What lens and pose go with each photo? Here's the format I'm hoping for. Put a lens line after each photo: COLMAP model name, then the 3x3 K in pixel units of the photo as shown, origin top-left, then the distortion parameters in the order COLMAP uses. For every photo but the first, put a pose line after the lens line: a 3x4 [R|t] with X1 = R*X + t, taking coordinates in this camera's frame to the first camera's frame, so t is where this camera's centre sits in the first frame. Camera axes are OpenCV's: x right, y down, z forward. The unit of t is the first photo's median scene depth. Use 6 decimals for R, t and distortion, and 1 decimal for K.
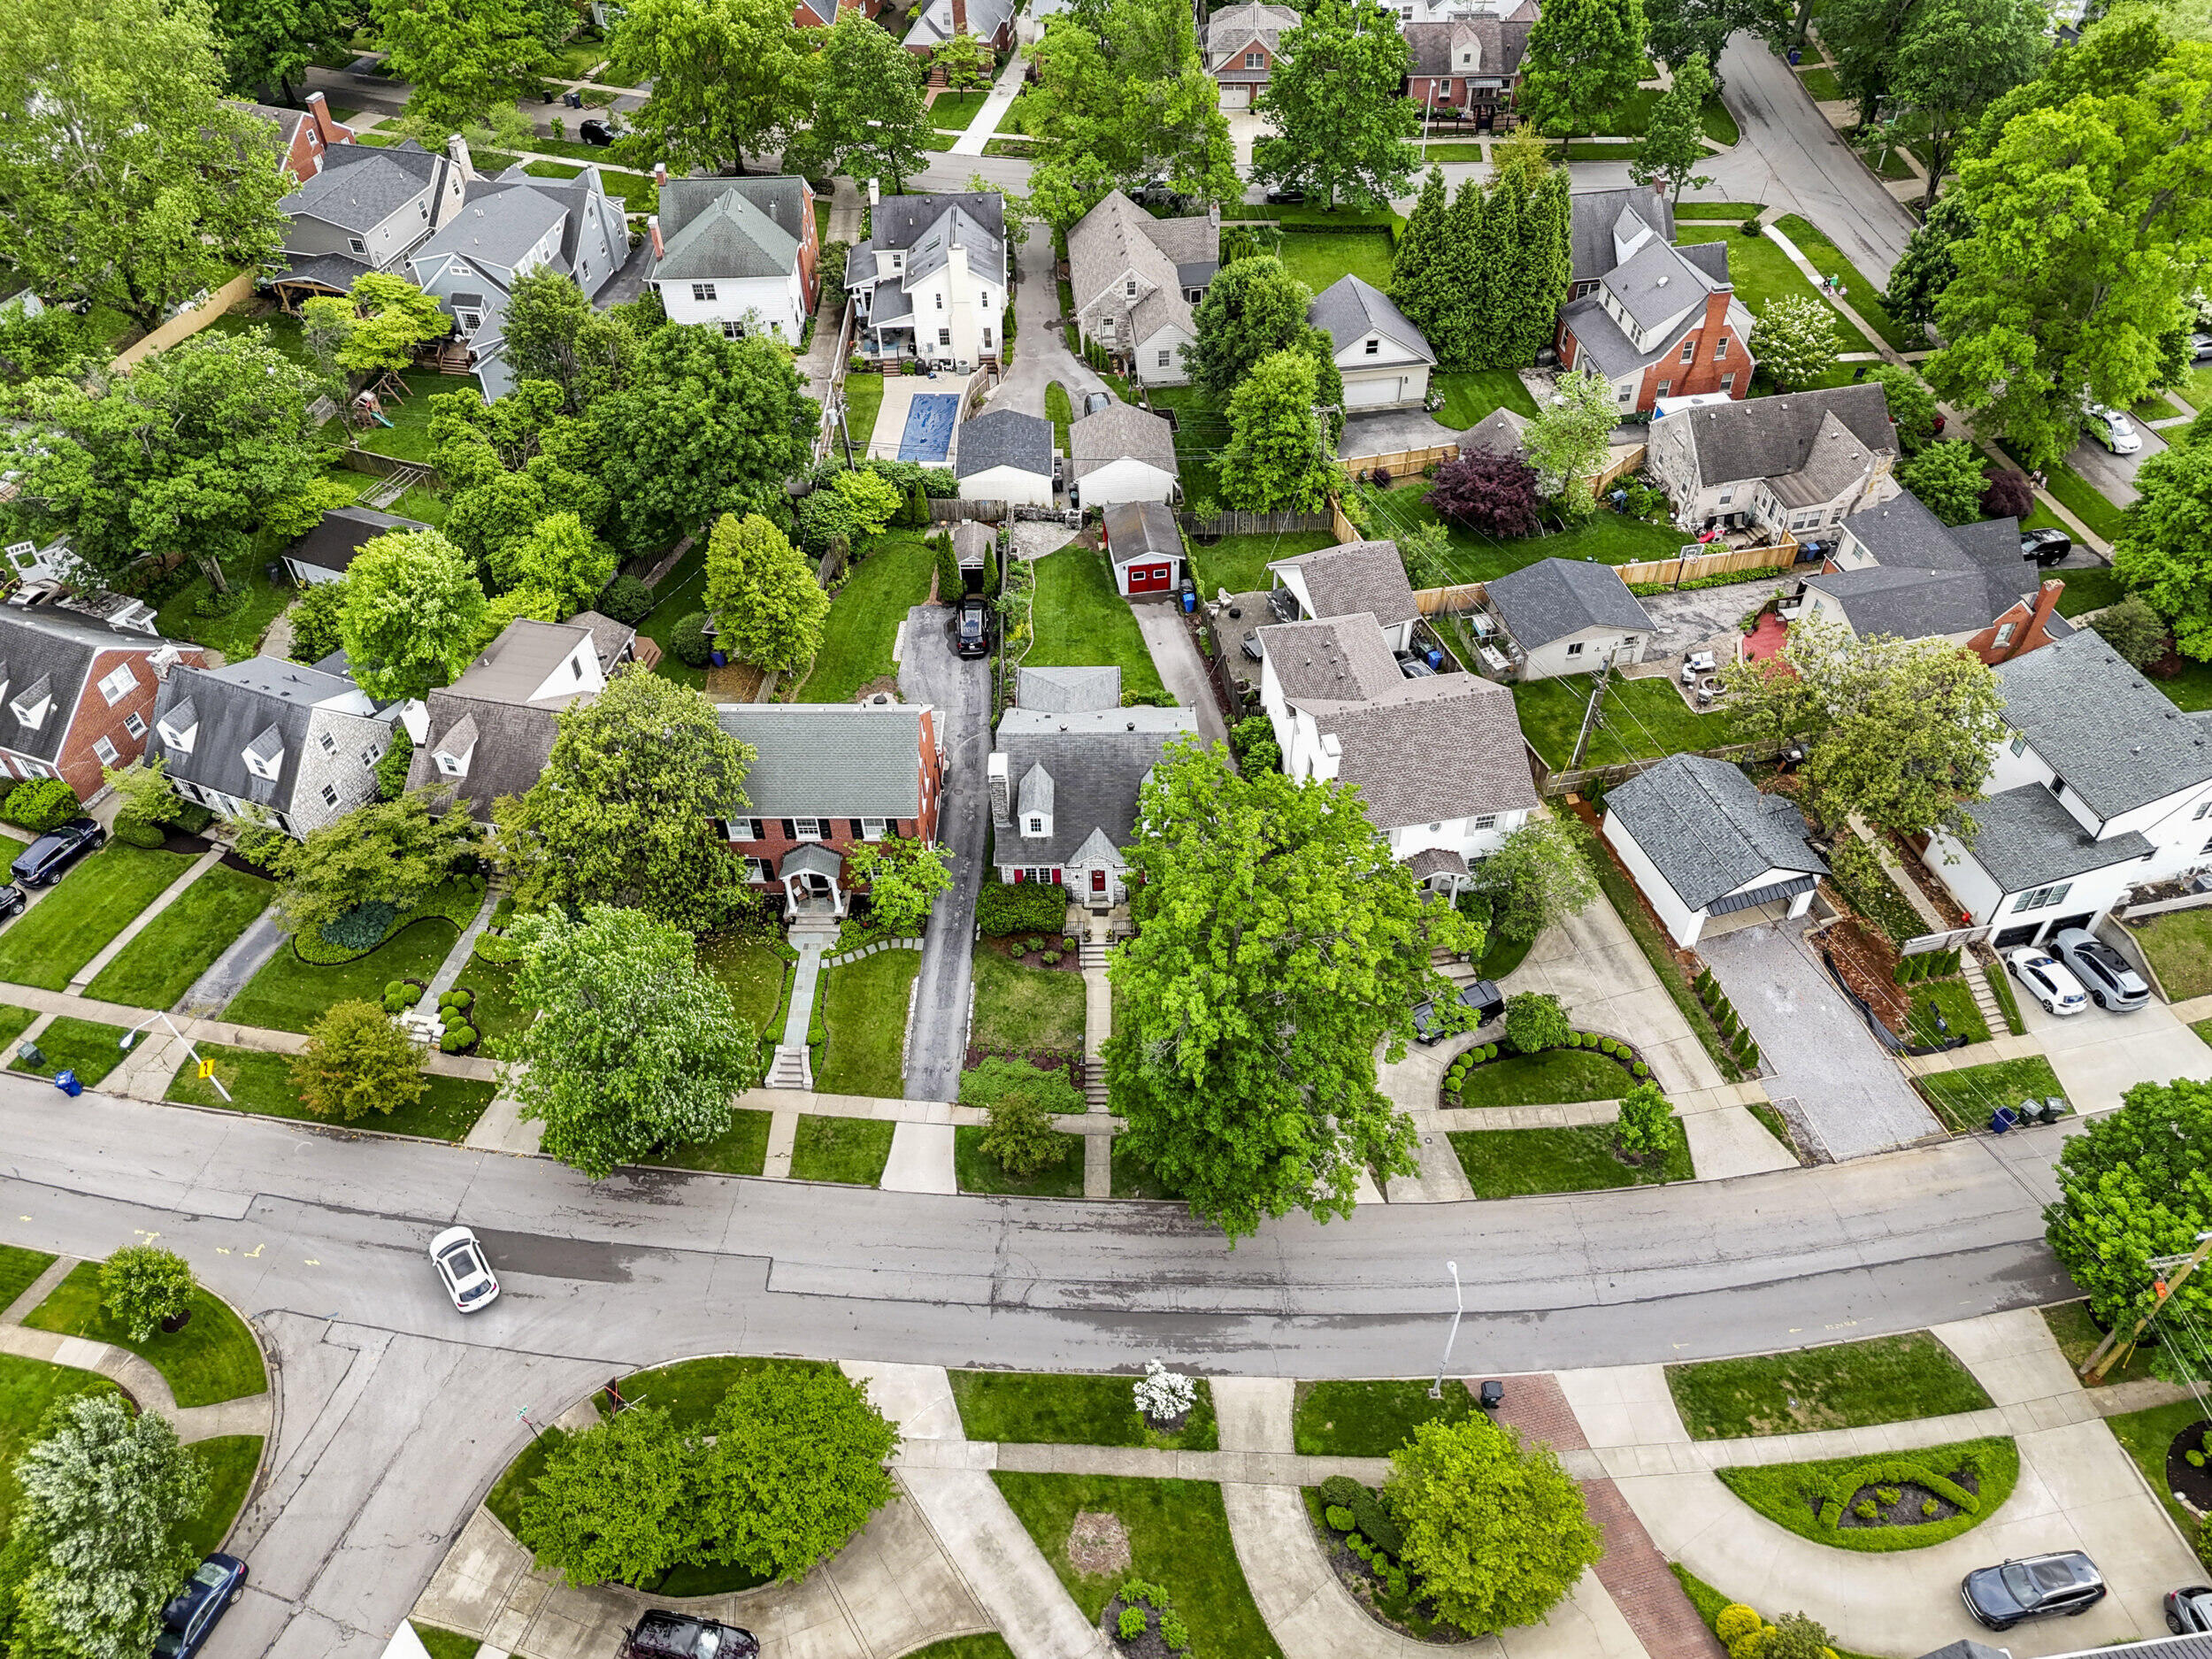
lens RADIAL K [[1628.0, 0, 1114.7], [0, 1628.0, 832.8], [0, 0, 1]] dist [0.057276, -0.050954]
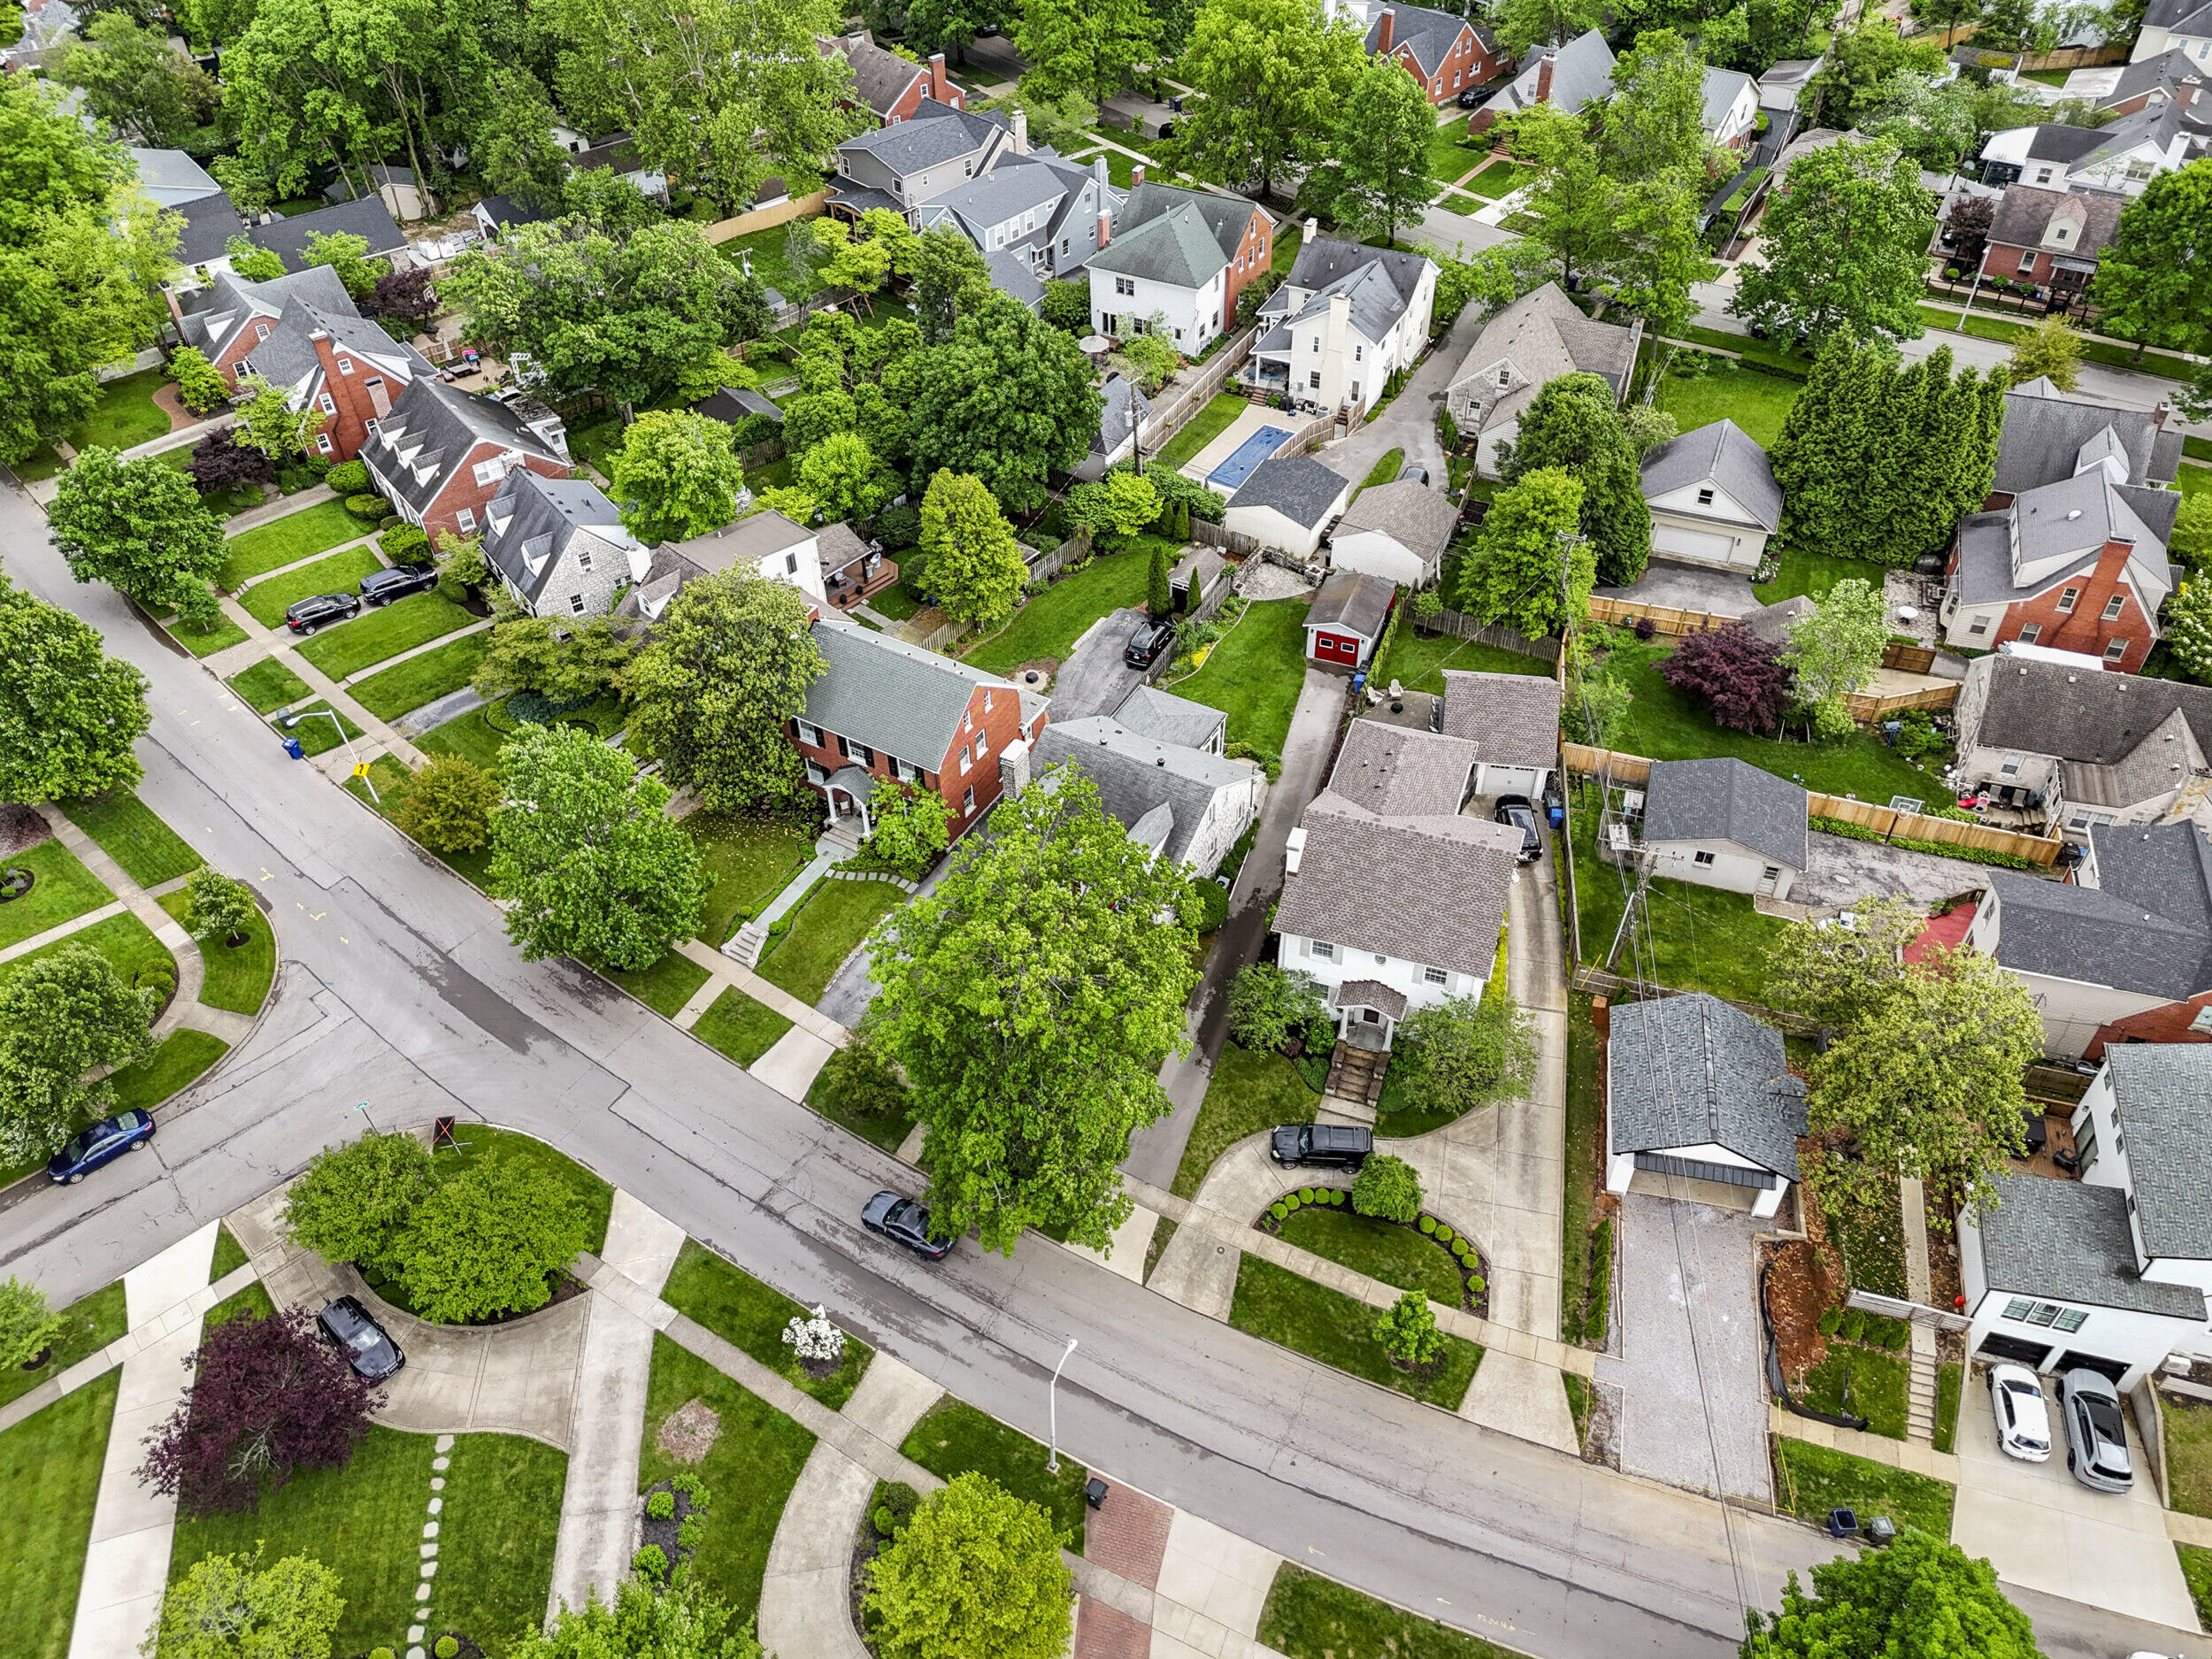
lens RADIAL K [[1628.0, 0, 1114.7], [0, 1628.0, 832.8], [0, 0, 1]] dist [0.057276, -0.050954]
pose [[0.869237, 0.340805, -0.358161, 0.369123], [-0.349431, 0.935994, 0.042587, -0.058024], [0.349751, 0.088134, 0.932688, 0.047092]]
